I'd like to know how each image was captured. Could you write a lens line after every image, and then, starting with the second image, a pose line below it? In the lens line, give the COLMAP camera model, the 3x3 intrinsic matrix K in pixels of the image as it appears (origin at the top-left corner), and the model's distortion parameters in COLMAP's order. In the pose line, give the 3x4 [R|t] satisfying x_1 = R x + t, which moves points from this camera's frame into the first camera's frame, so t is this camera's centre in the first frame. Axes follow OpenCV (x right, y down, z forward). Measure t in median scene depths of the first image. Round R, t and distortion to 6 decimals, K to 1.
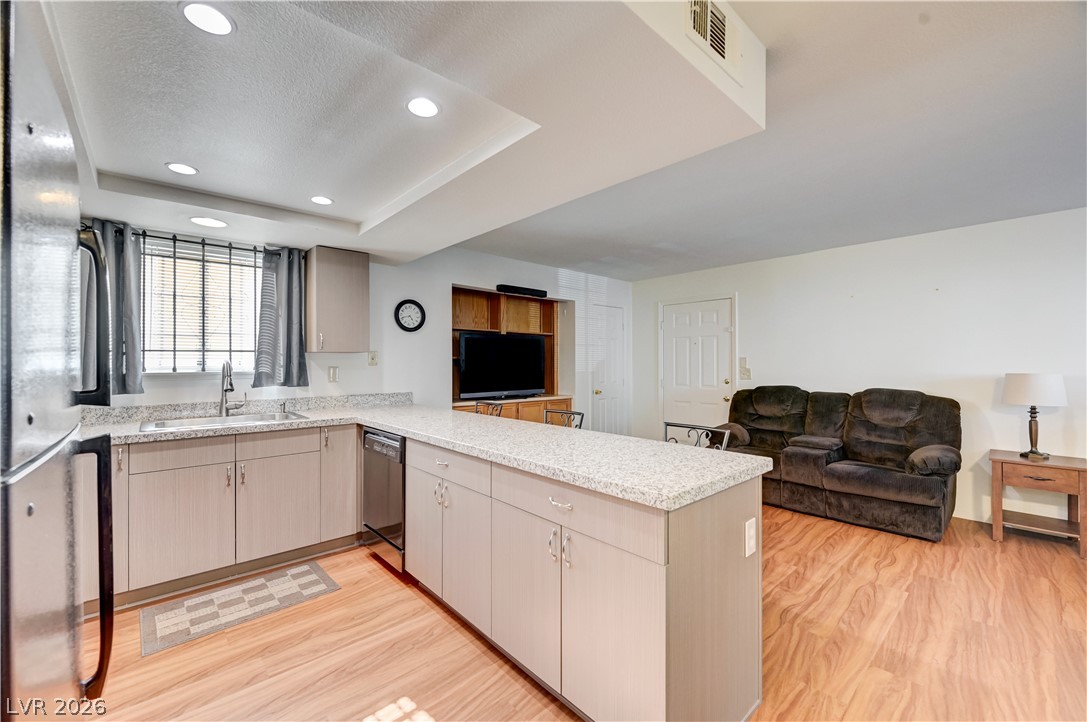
lens RADIAL K [[440.8, 0, 544.3], [0, 440.8, 353.6], [0, 0, 1]] dist [-0.003700, -0.000542]
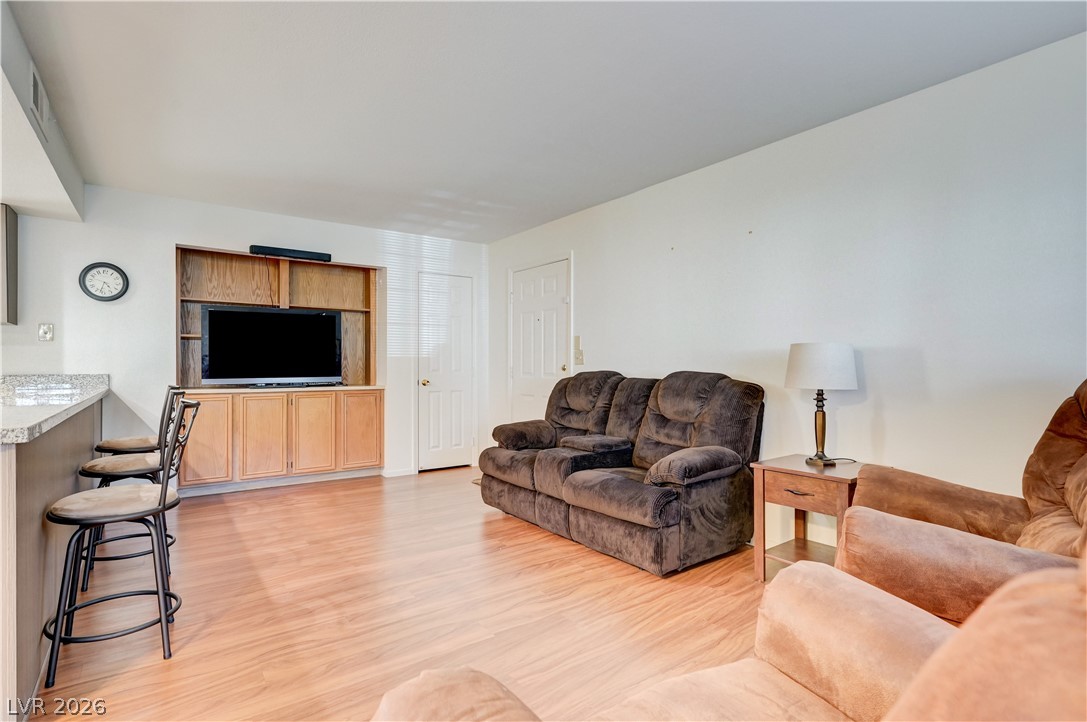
lens RADIAL K [[540.3, 0, 544.4], [0, 540.3, 362.1], [0, 0, 1]] dist [-0.000605, -0.000026]
pose [[0.993931, 0.001187, -0.110002, 0.781586], [0.001185, 0.999768, 0.021497, 0.054621], [0.110002, -0.021497, 0.993699, 0.097308]]
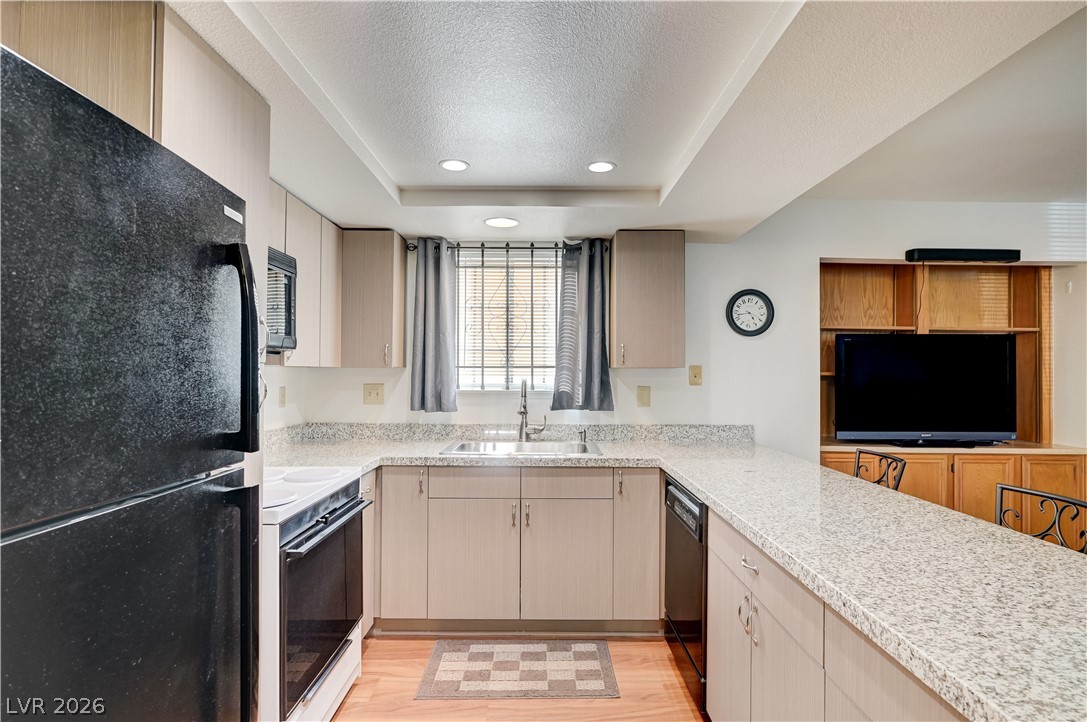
lens RADIAL K [[552.5, 0, 540.8], [0, 552.5, 366.8], [0, 0, 1]] dist [-0.017069, 0.006587]
pose [[0.737354, 0.004936, -0.675489, 0.039309], [0.005097, 0.999904, 0.012870, -0.018951], [0.675488, -0.012933, 0.737258, 0.193493]]
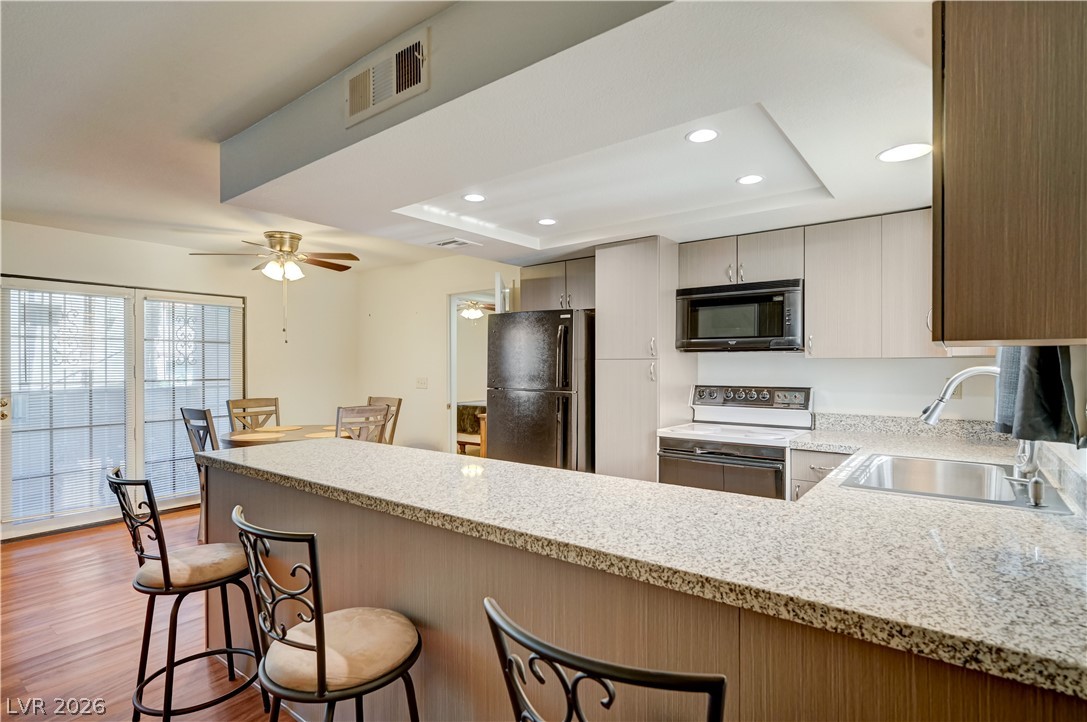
lens RADIAL K [[540.3, 0, 546.8], [0, 540.3, 365.9], [0, 0, 1]] dist [-0.000605, -0.000026]
pose [[-0.984800, 0.008204, -0.173499, -0.090753], [0.012661, 0.999617, -0.024595, 0.018587], [0.173231, -0.026418, -0.984527, 1.390441]]
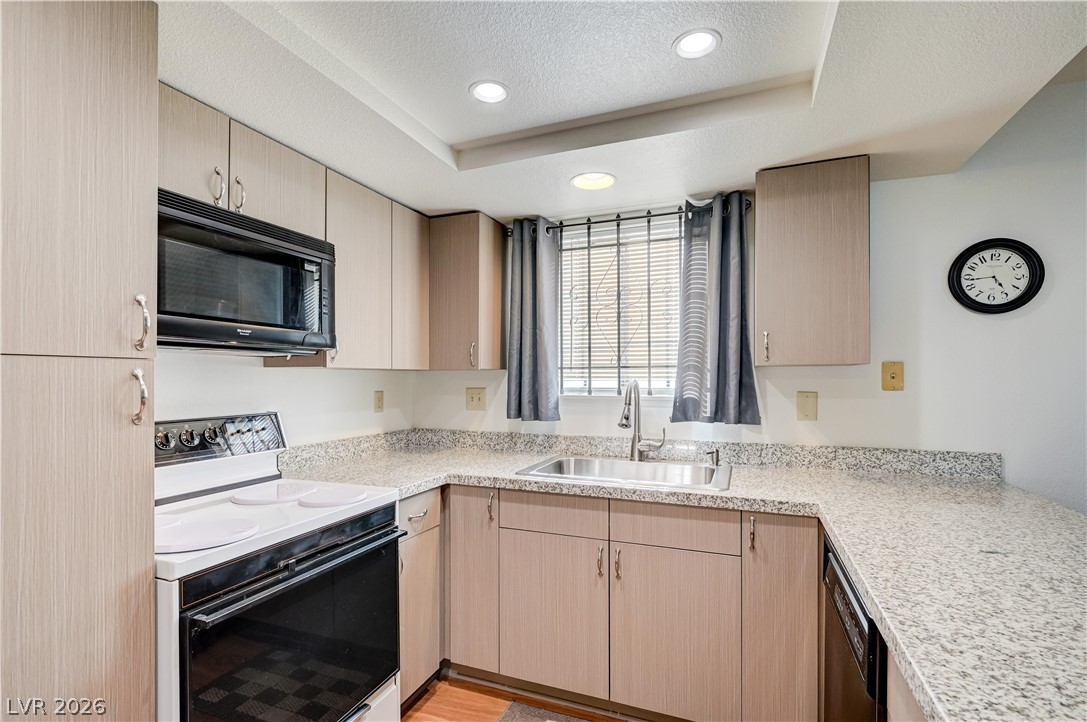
lens RADIAL K [[498.4, 0, 544.5], [0, 498.4, 380.0], [0, 0, 1]] dist [-0.000982, -0.000752]
pose [[0.438694, 0.010913, -0.898570, -0.074038], [0.019814, 0.999566, 0.021813, -0.005120], [0.898418, -0.027374, 0.438287, 0.483920]]
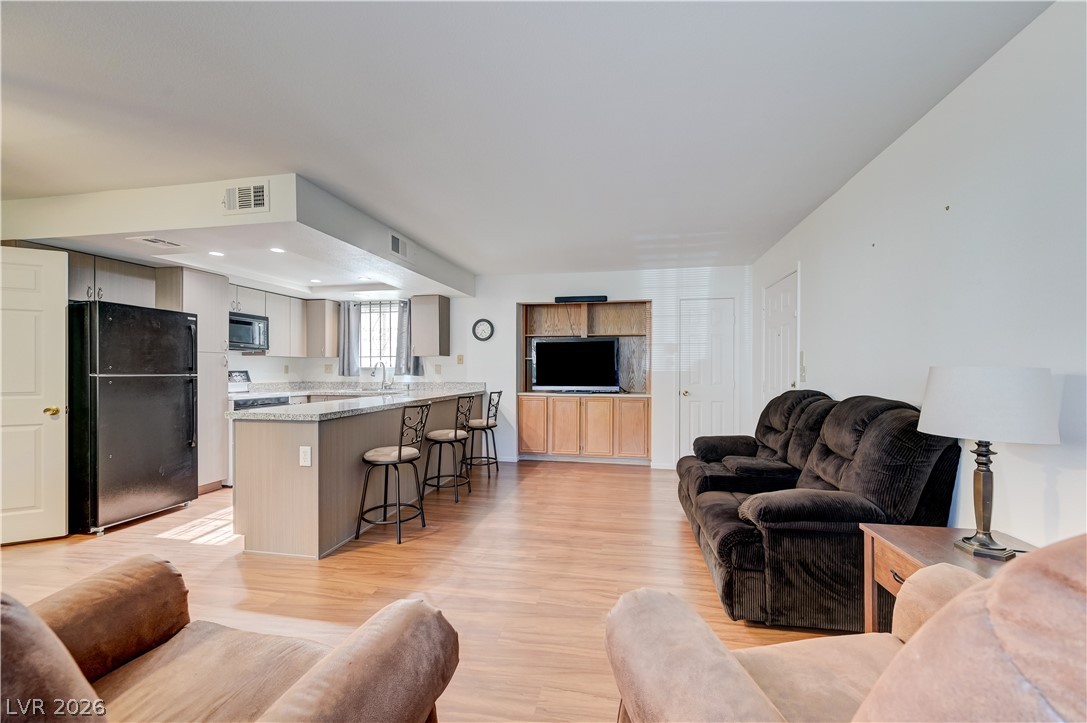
lens RADIAL K [[440.8, 0, 547.3], [0, 440.8, 368.8], [0, 0, 1]] dist [-0.003700, -0.000542]
pose [[0.598121, 0.001101, -0.801405, 1.224566], [0.018419, 0.999716, 0.015120, 0.030534], [0.801194, -0.023805, 0.597931, 0.369764]]
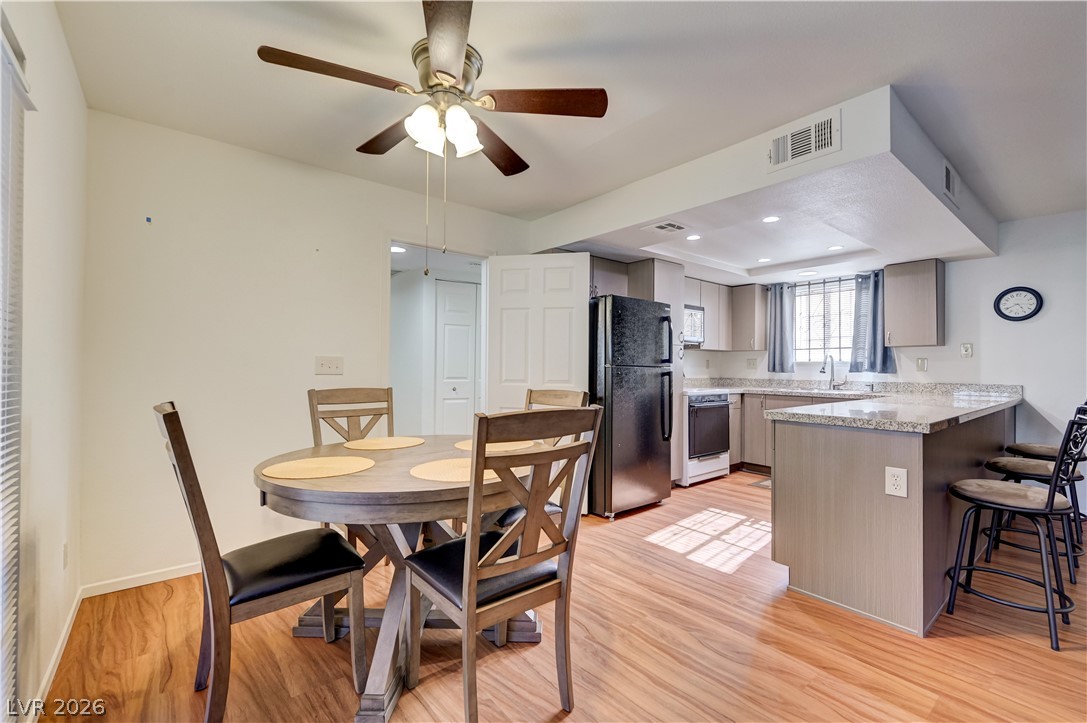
lens RADIAL K [[458.3, 0, 541.0], [0, 458.3, 361.6], [0, 0, 1]] dist [-0.000544, 0.000073]
pose [[-0.058519, -0.007689, -0.998257, 0.908166], [0.014917, 0.999852, -0.008576, 0.037845], [0.998175, -0.015393, -0.058395, 0.046793]]
